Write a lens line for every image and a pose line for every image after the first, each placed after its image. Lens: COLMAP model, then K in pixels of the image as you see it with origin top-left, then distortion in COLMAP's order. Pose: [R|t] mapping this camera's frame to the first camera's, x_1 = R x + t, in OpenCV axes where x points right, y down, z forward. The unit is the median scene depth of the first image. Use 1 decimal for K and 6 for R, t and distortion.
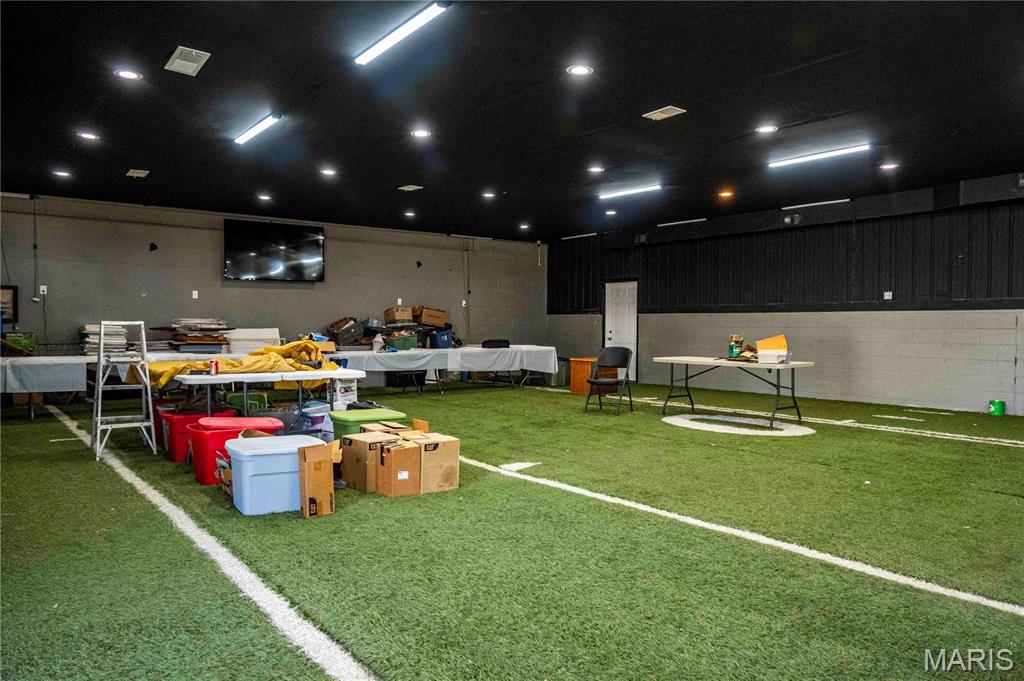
lens RADIAL K [[697.4, 0, 512.0], [0, 697.4, 340.5], [0, 0, 1]] dist [-0.003266, -0.000646]
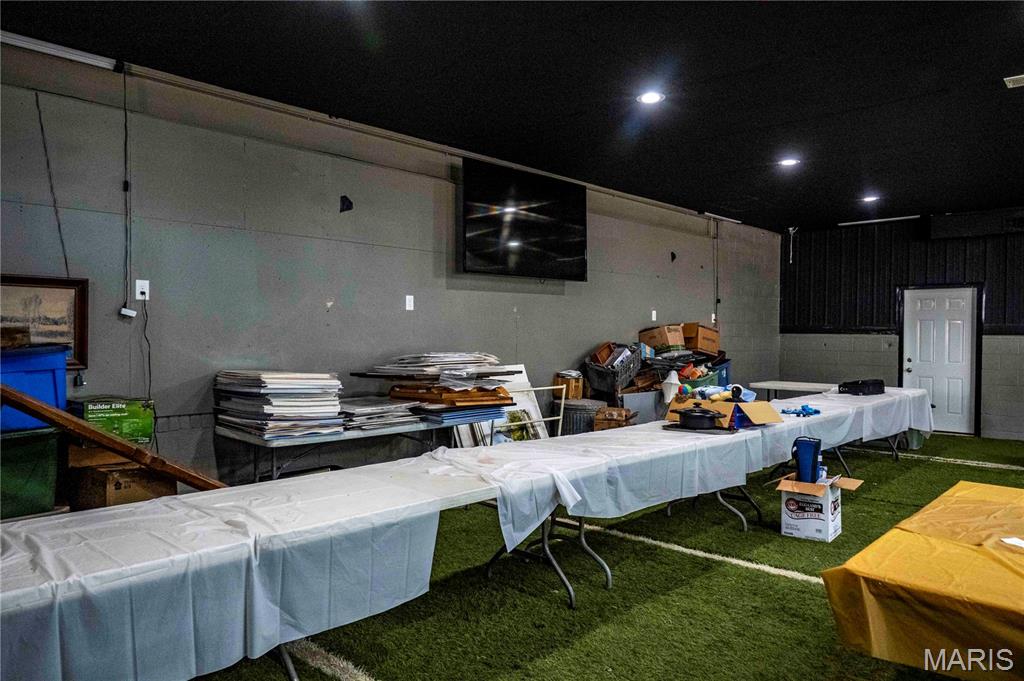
lens RADIAL K [[697.4, 0, 512.0], [0, 697.4, 340.5], [0, 0, 1]] dist [-0.003266, -0.000646]
pose [[0.988389, -0.000335, 0.151943, -0.454232], [0.001910, 0.999946, -0.010223, -0.032845], [-0.151932, 0.010394, 0.988336, 0.483994]]
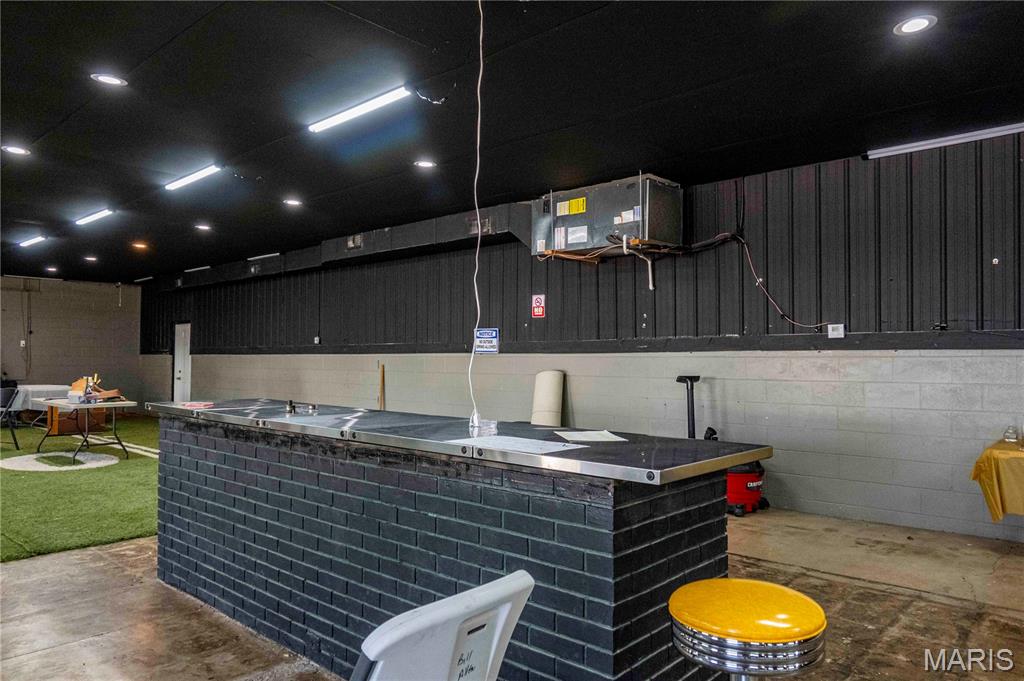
lens RADIAL K [[691.7, 0, 512.0], [0, 691.7, 340.5], [0, 0, 1]] dist [0.000348, 0.000874]
pose [[0.986924, 0.004987, 0.161107, 0.592761], [0.003110, 0.998746, -0.049963, -0.007119], [-0.161155, 0.049811, 0.985671, -0.119882]]
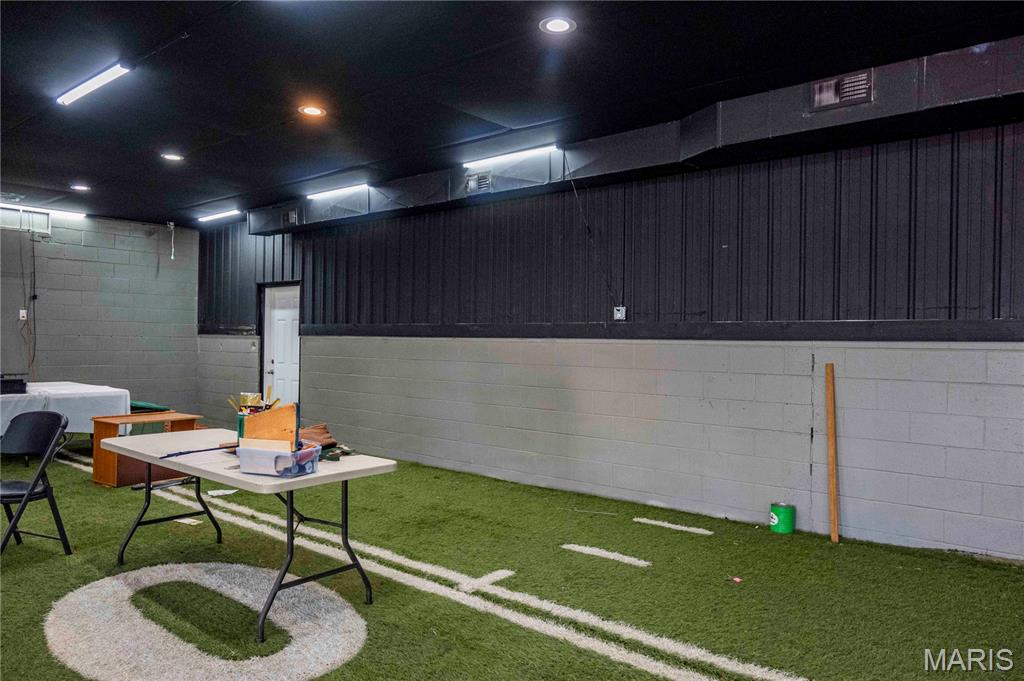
lens RADIAL K [[697.4, 0, 512.0], [0, 697.4, 340.5], [0, 0, 1]] dist [-0.003266, -0.000646]
pose [[0.979107, 0.009656, 0.203117, 0.293989], [-0.005368, 0.999751, -0.021651, -0.025120], [-0.203276, 0.020109, 0.978915, 0.393307]]
